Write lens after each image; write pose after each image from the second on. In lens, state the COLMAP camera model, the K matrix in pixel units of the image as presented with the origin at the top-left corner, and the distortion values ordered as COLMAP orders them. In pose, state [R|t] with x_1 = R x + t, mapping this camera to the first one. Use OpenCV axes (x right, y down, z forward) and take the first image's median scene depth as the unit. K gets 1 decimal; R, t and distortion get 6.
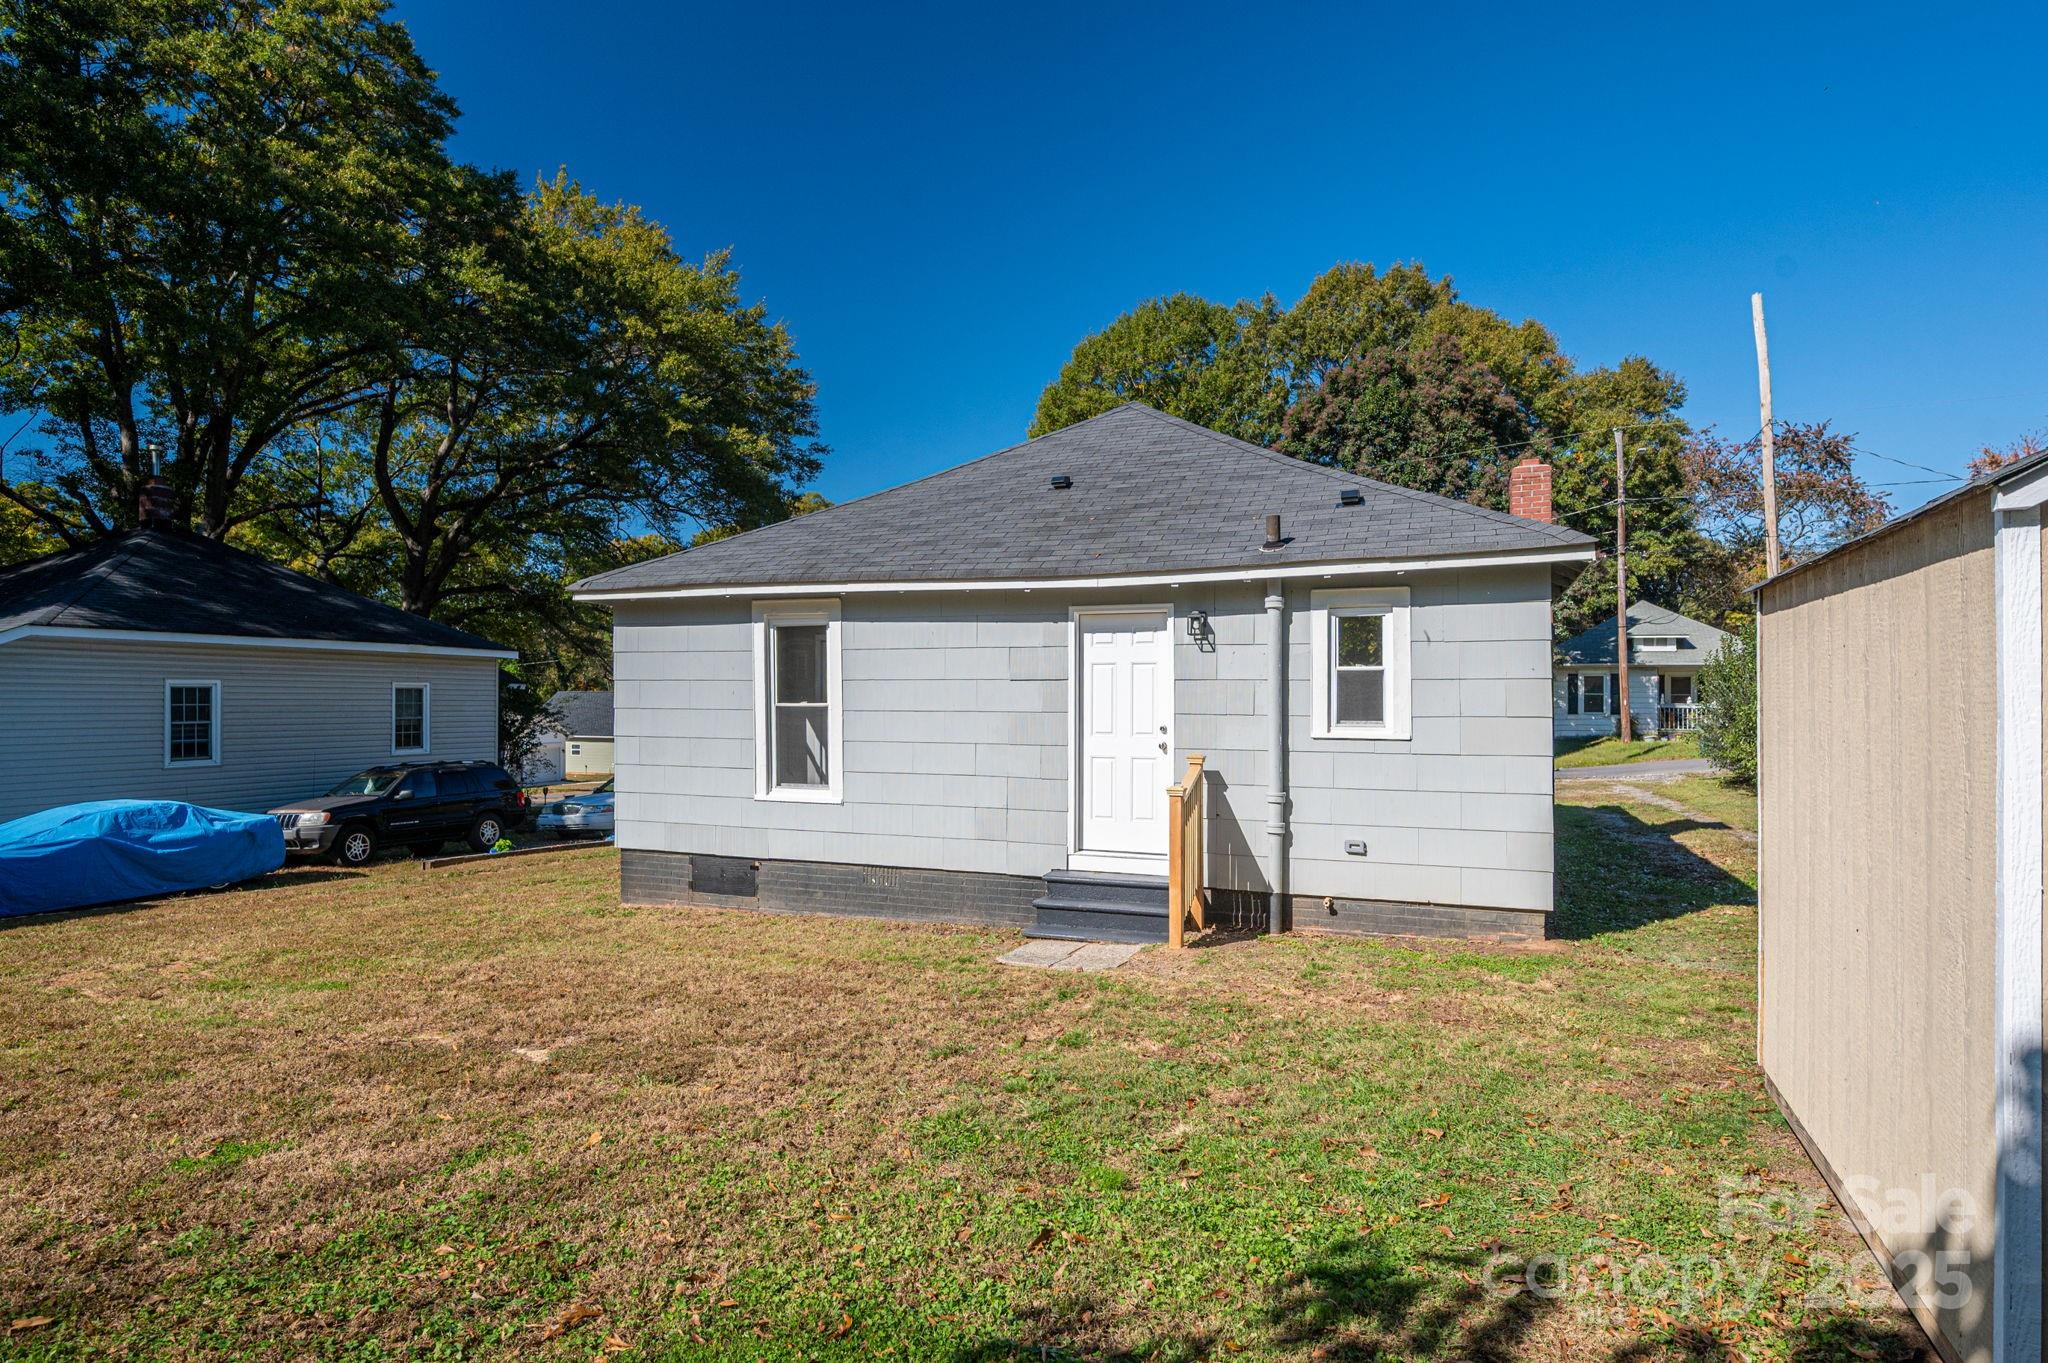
lens RADIAL K [[1062.1, 0, 1020.1], [0, 1062.1, 674.2], [0, 0, 1]] dist [0.000346, 0.000183]
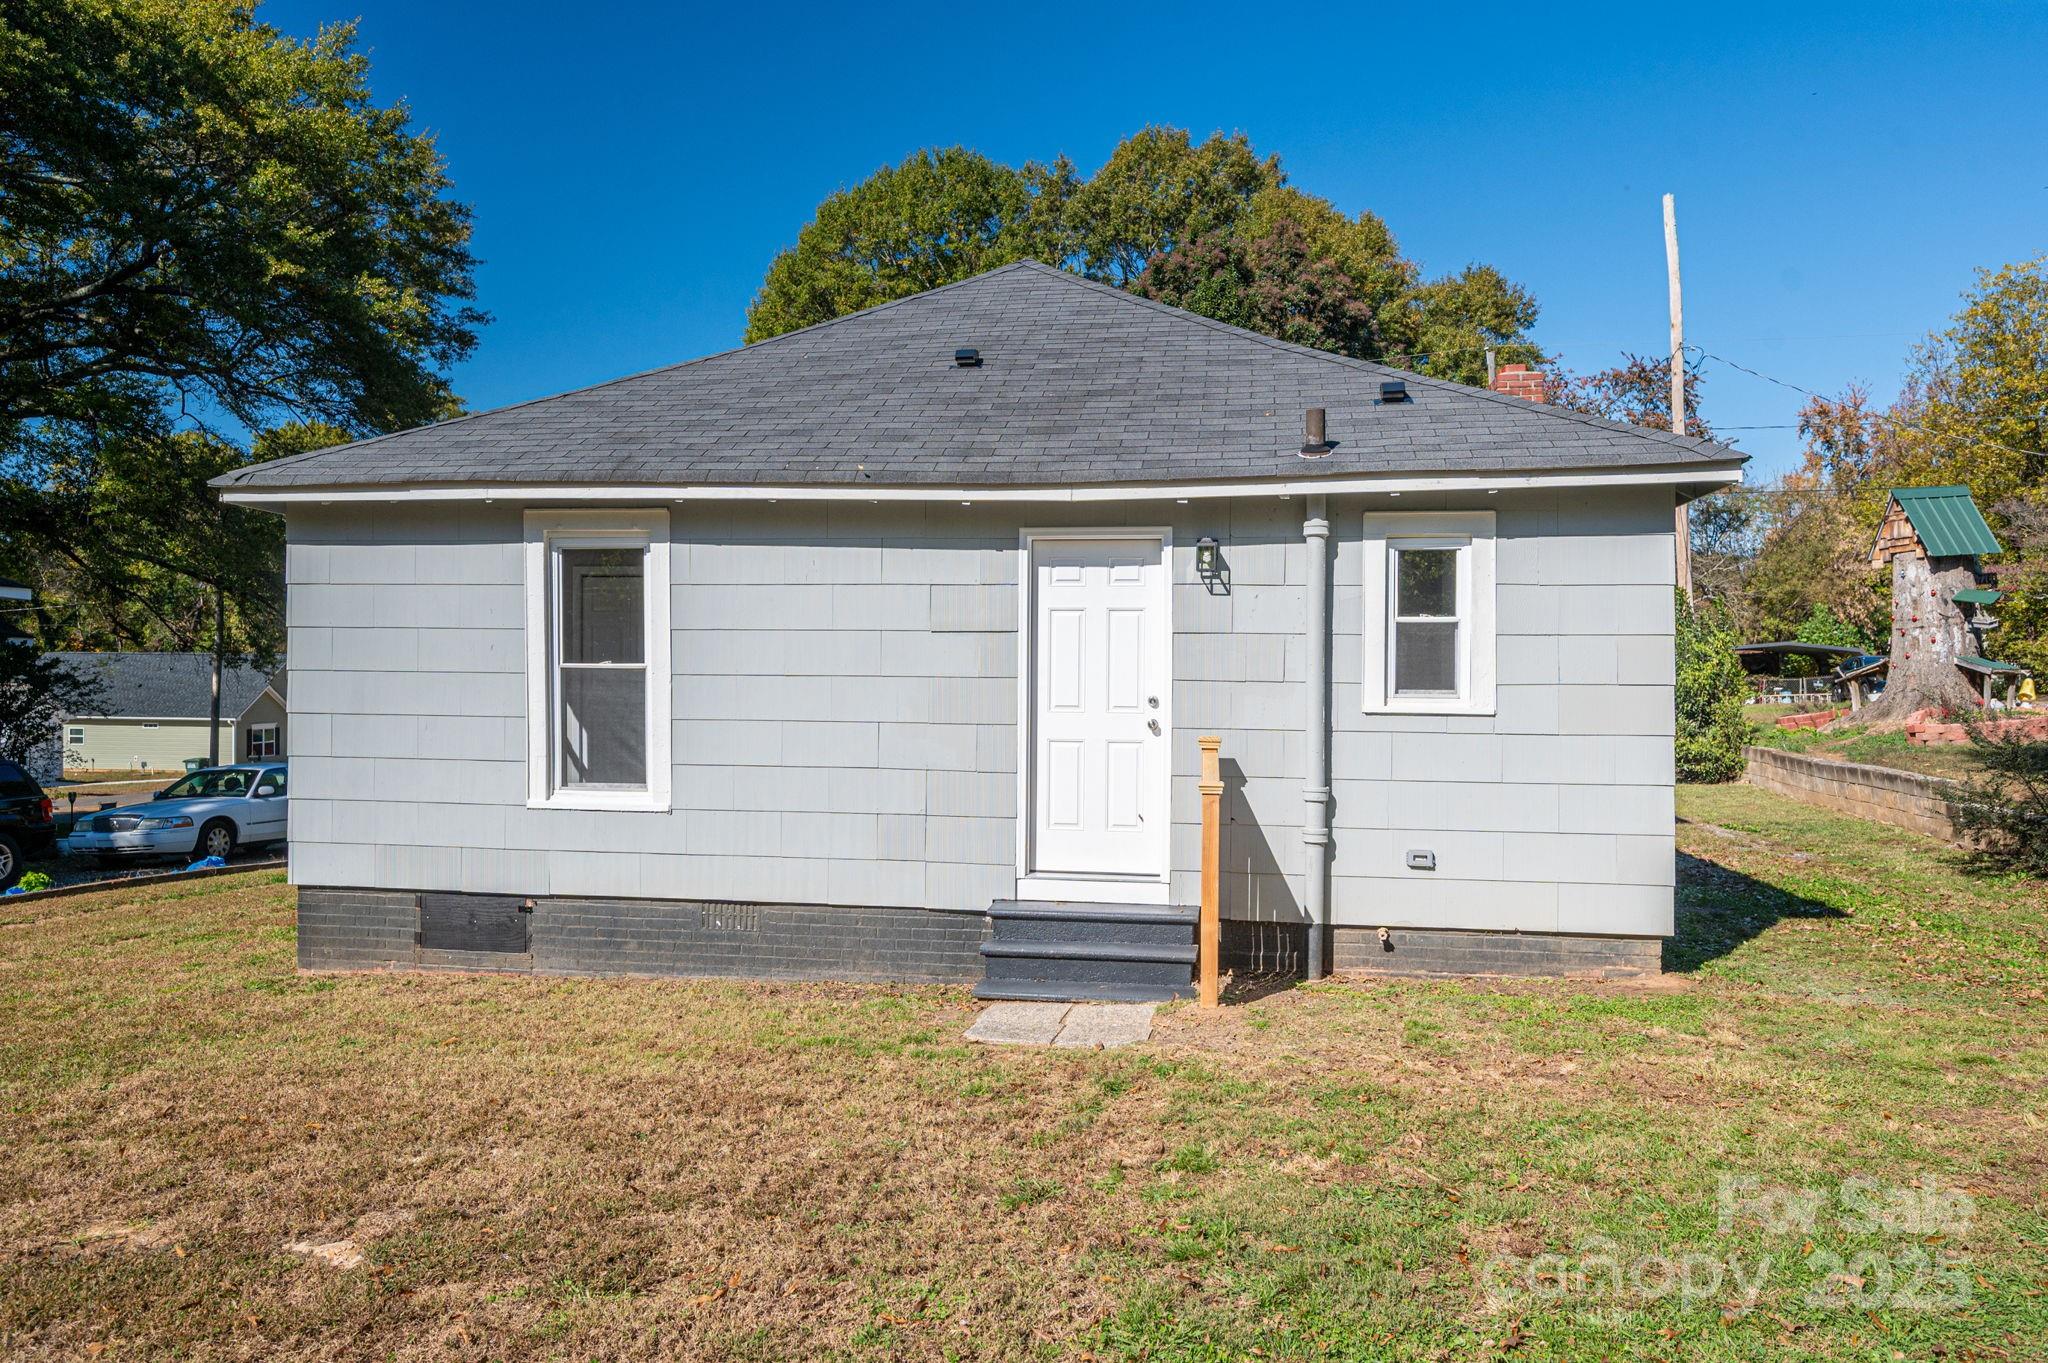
lens RADIAL K [[1366.8, 0, 1024.1], [0, 1366.8, 649.8], [0, 0, 1]] dist [-0.001231, -0.000395]
pose [[0.978065, 0.007932, 0.208147, -0.126867], [-0.010161, 0.999902, 0.009639, 0.007740], [-0.208050, -0.011543, 0.978050, 0.098332]]
